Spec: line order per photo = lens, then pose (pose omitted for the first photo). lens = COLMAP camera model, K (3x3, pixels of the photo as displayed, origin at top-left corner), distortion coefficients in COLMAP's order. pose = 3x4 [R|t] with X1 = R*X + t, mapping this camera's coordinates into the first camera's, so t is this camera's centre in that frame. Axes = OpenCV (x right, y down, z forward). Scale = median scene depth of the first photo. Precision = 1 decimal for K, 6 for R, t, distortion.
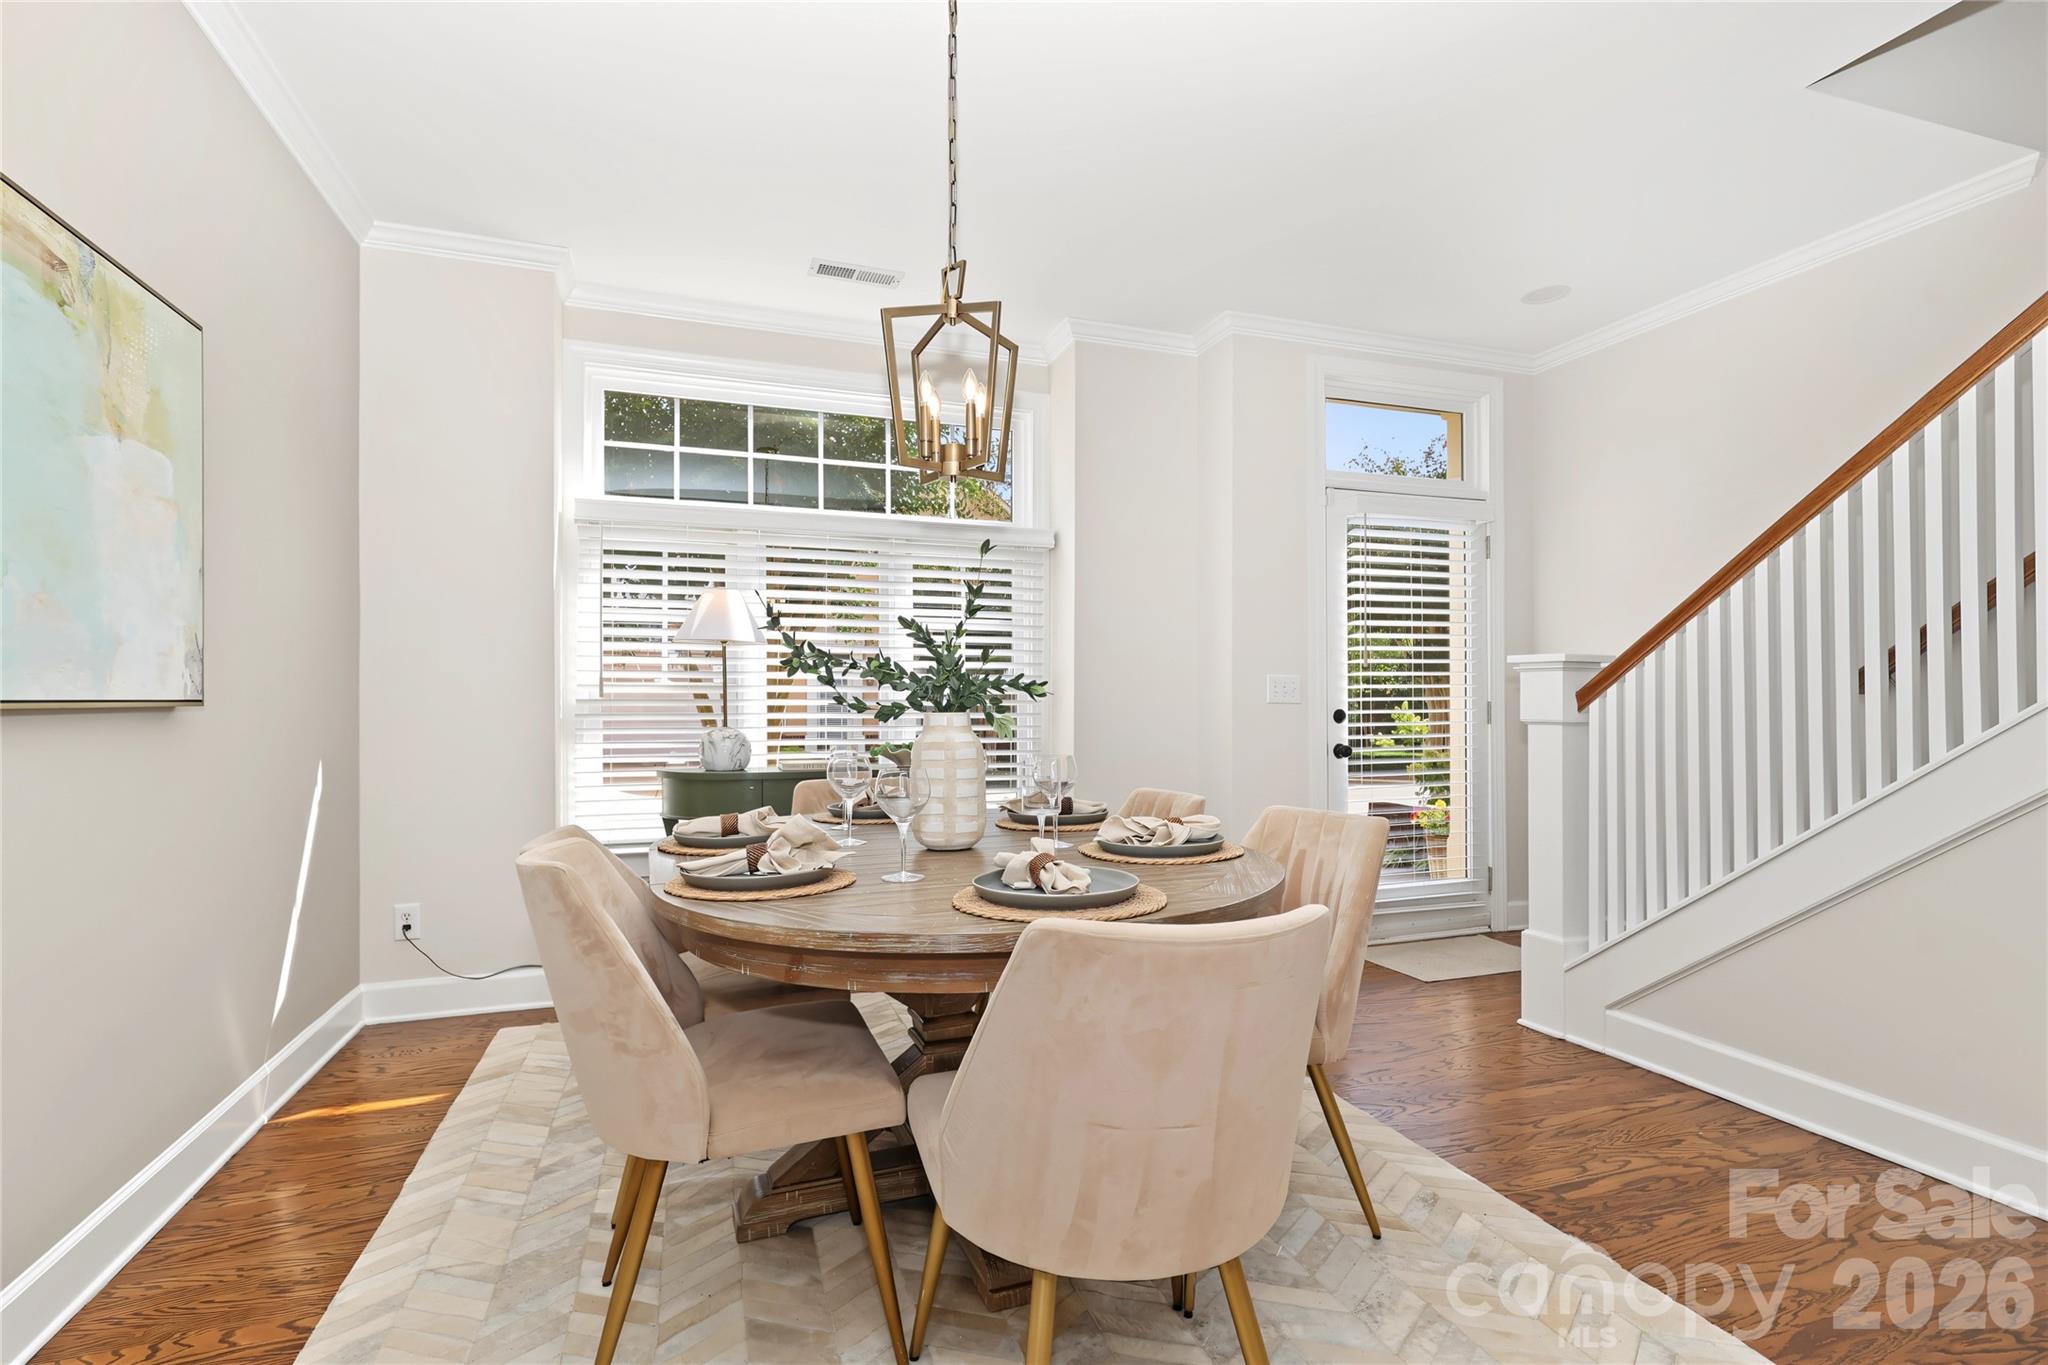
lens RADIAL K [[948.8, 0, 1024.0], [0, 948.8, 682.5], [0, 0, 1]] dist [0.006095, 0.000492]
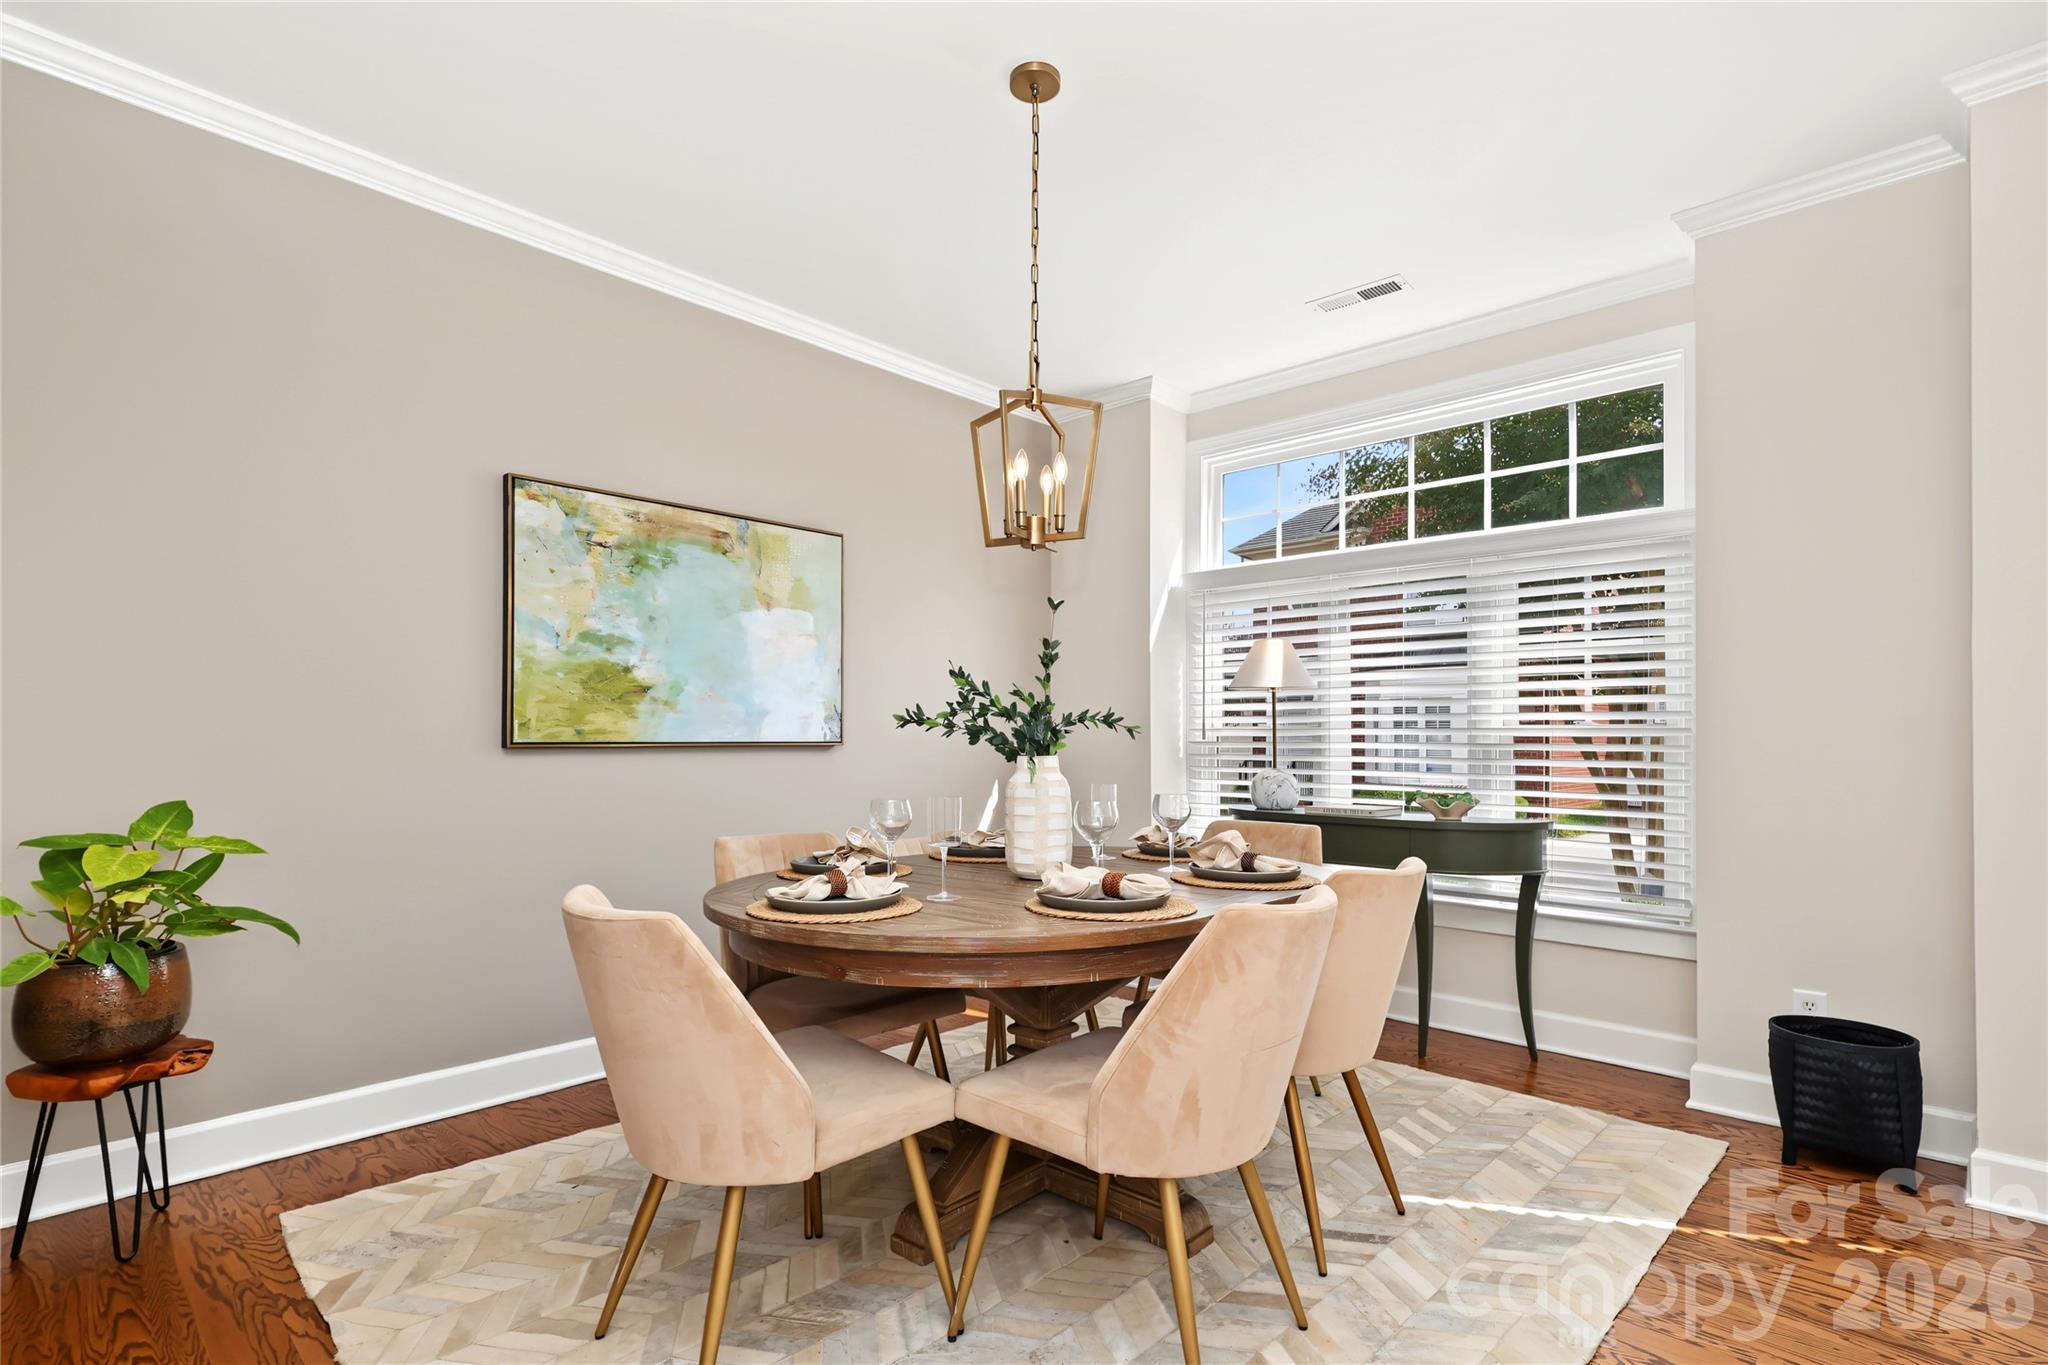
lens RADIAL K [[997.2, 0, 1023.8], [0, 997.2, 734.2], [0, 0, 1]] dist [0.039816, 0.000155]
pose [[0.451484, 0.001891, -0.892277, 0.942495], [0.008286, 0.999946, 0.006312, -0.004338], [0.892240, -0.010243, 0.451444, 0.439636]]
